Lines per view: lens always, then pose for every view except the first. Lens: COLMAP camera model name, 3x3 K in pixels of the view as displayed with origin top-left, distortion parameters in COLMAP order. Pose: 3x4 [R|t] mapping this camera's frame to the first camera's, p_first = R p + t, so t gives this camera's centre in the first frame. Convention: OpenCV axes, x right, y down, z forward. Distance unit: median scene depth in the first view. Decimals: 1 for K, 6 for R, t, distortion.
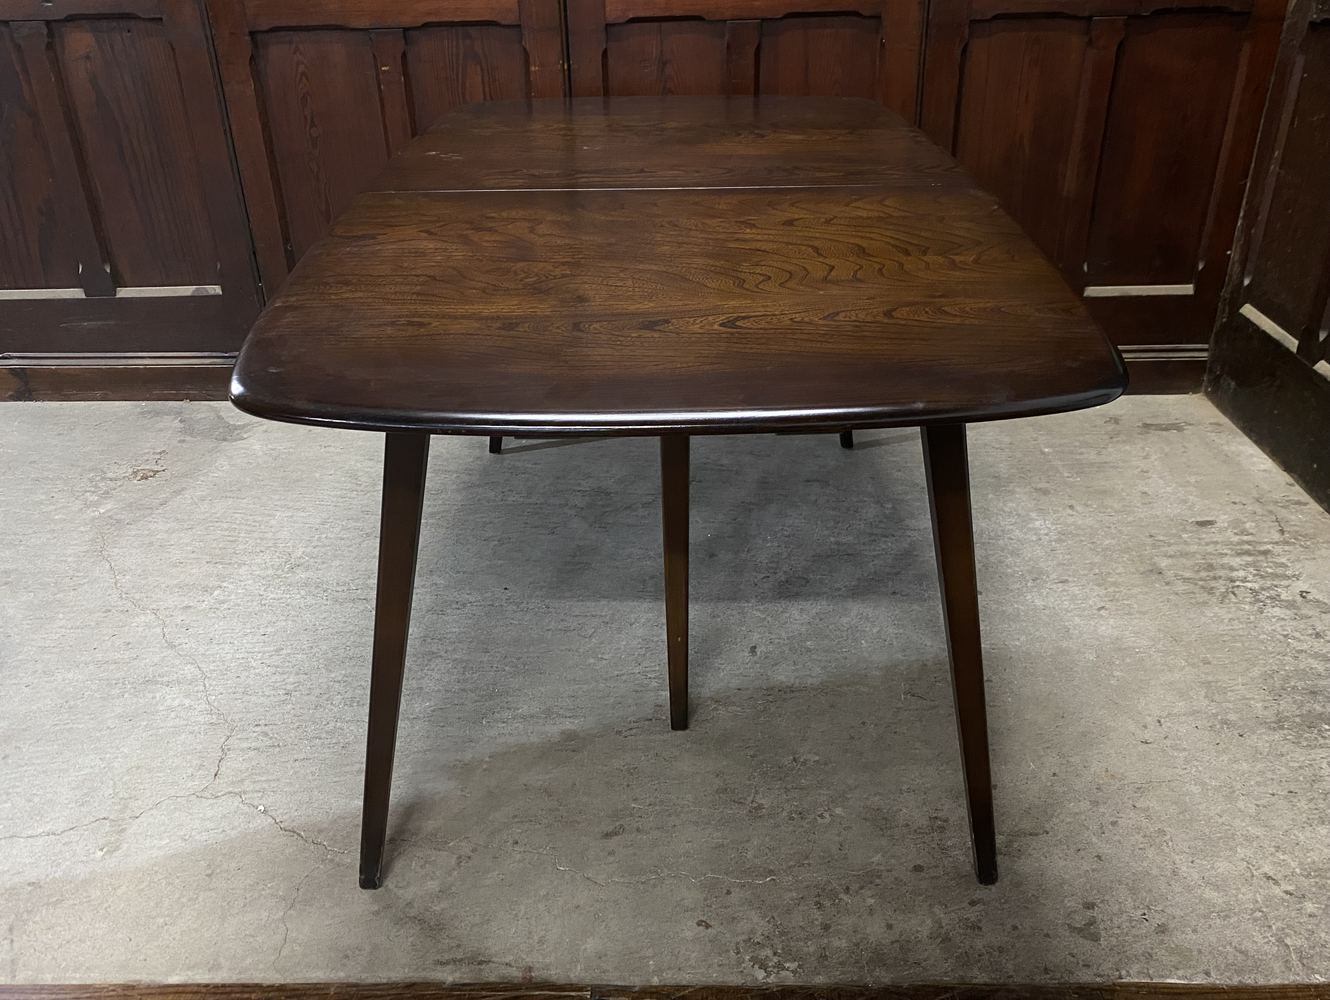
lens RADIAL K [[1146.5, 0, 662.7], [0, 1146.5, 501.9], [0, 0, 1]] dist [0.009182, -0.011664]
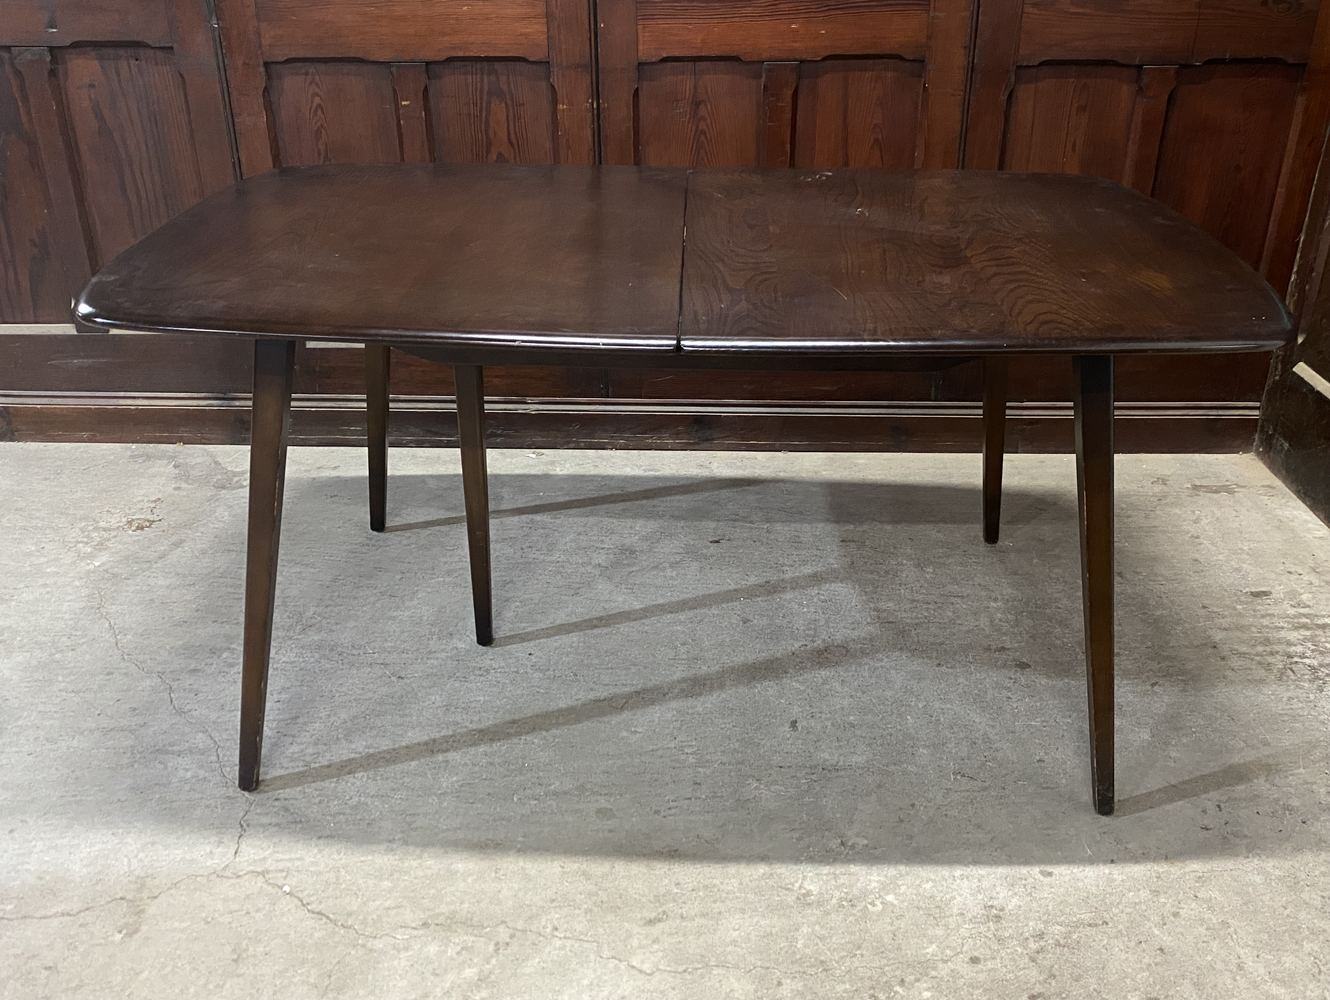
lens RADIAL K [[1258.2, 0, 664.3], [0, 1258.2, 498.8], [0, 0, 1]] dist [0.003908, 0.000000]
pose [[0.999796, 0.014411, 0.014187, -0.039875], [-0.013986, 0.999464, -0.029598, -0.022385], [-0.014606, 0.029393, 0.999461, -0.044035]]
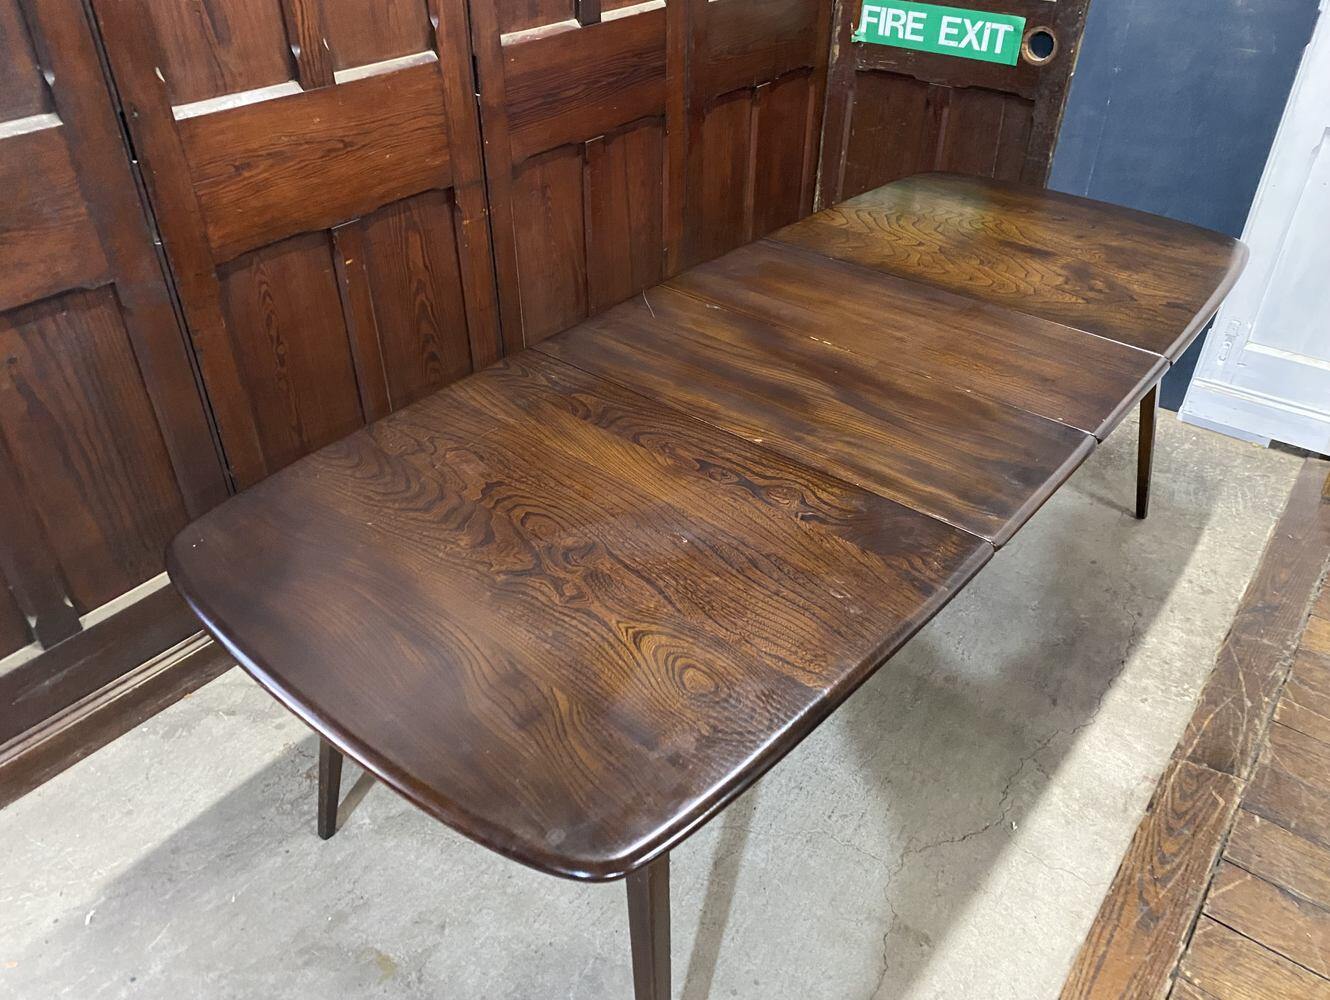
lens RADIAL K [[1016.2, 0, 654.9], [0, 1016.2, 498.1], [0, 0, 1]] dist [-0.000683, 0.005063]
pose [[0.599412, -0.440738, 0.668173, -0.805864], [0.367975, 0.893047, 0.258962, -0.357117], [-0.710844, 0.090645, 0.697484, 0.271546]]
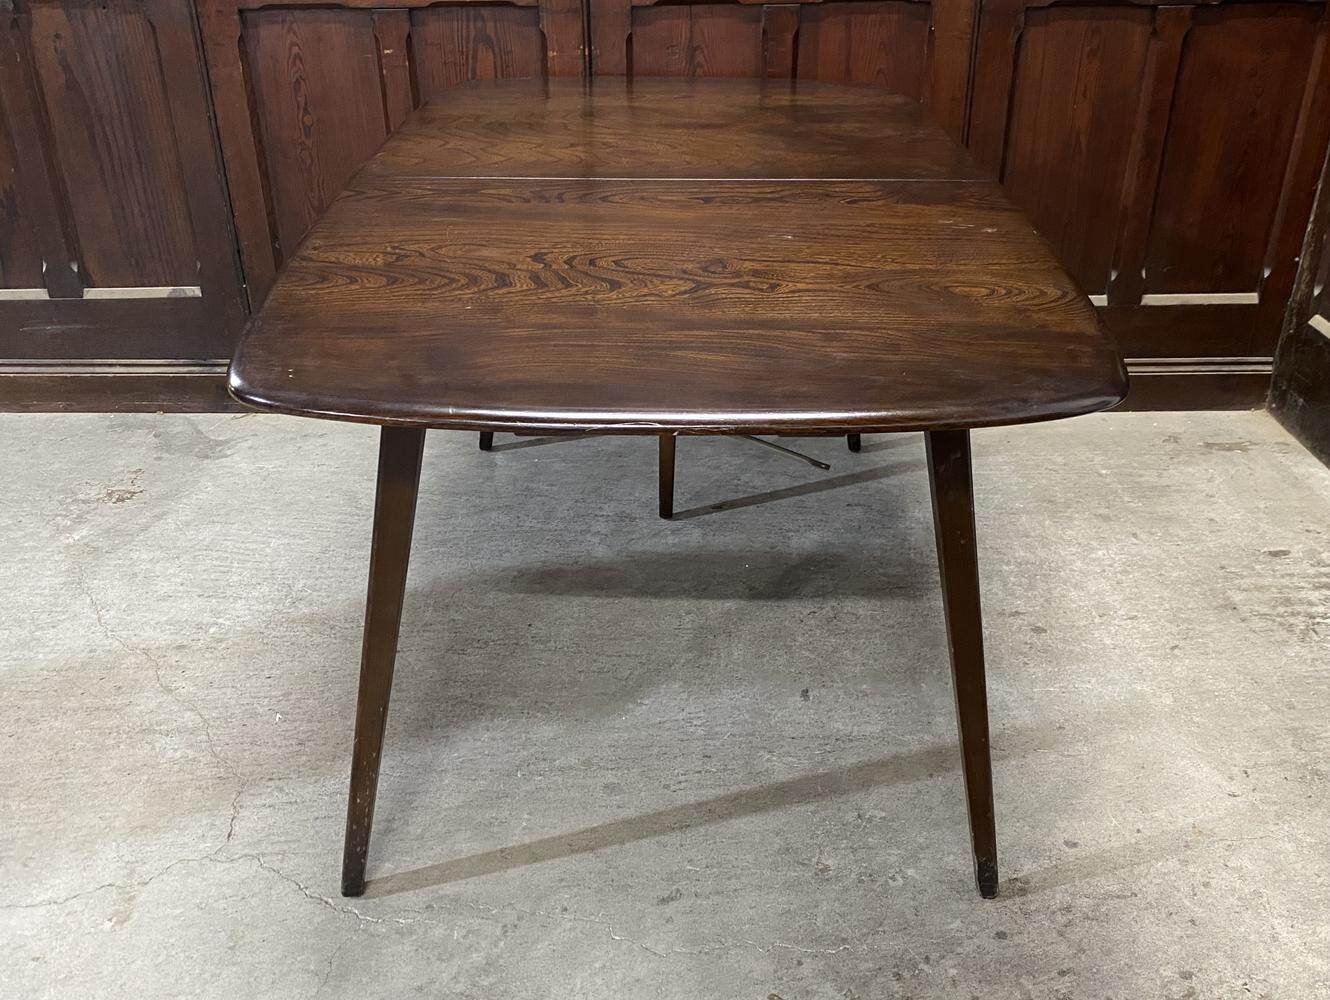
lens RADIAL K [[1258.2, 0, 664.4], [0, 1258.2, 510.2], [0, 0, 1]] dist [0.003908, 0.000000]
pose [[0.999643, 0.001746, 0.026667, -0.052818], [-0.001865, 0.999988, 0.004464, -0.019867], [-0.026659, -0.004512, 0.999634, -0.008146]]
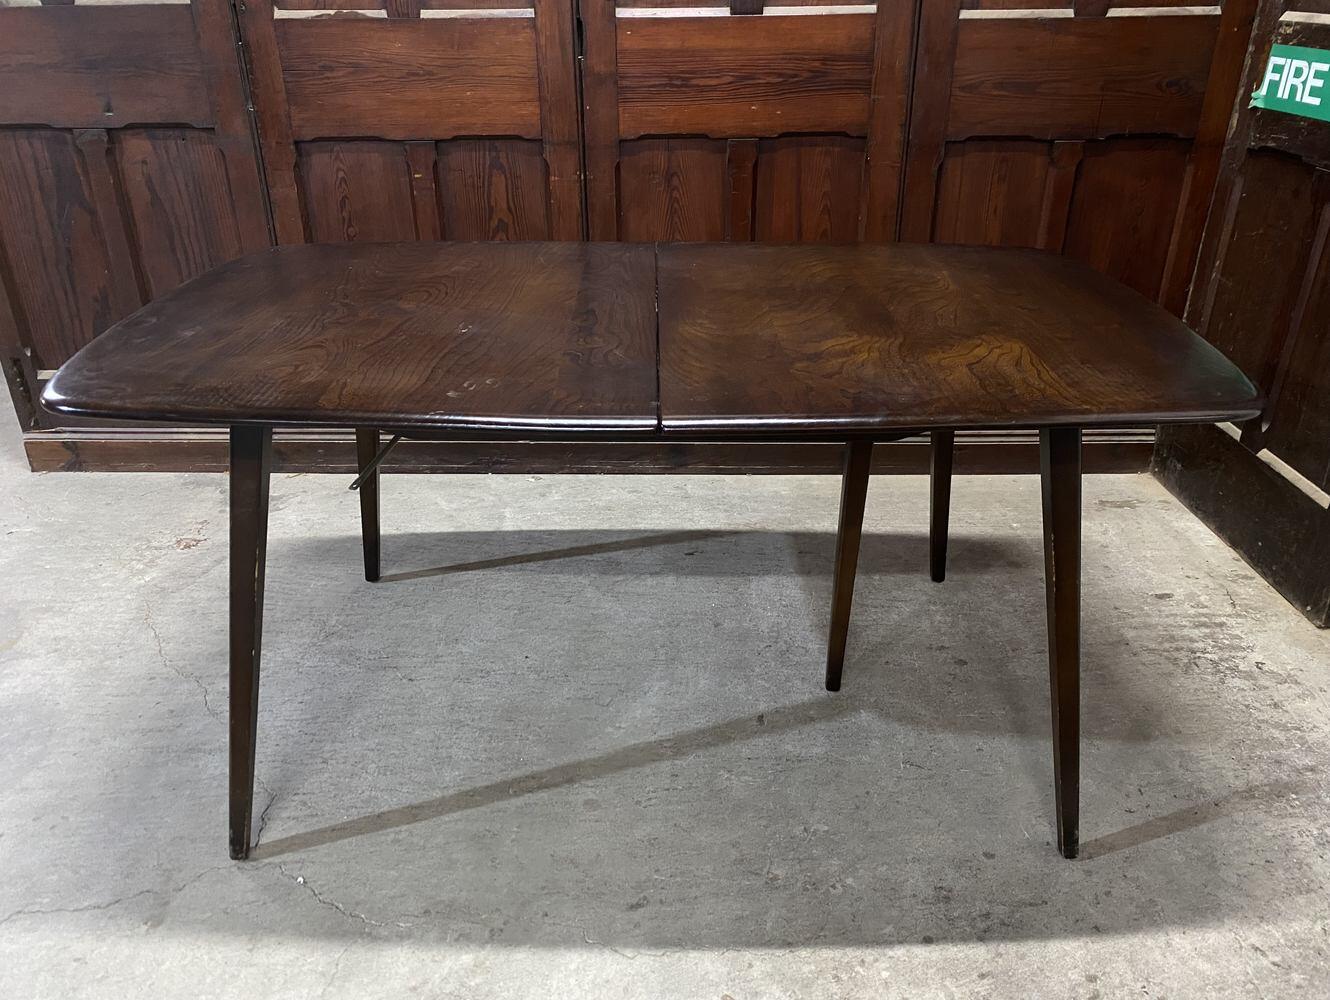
lens RADIAL K [[1016.2, 0, 664.5], [0, 1016.2, 496.6], [0, 0, 1]] dist [-0.000683, 0.005063]
pose [[0.999614, 0.006034, 0.027108, -0.032596], [-0.004871, 0.999073, -0.042765, -0.032372], [-0.027341, 0.042617, 0.998717, 0.035961]]
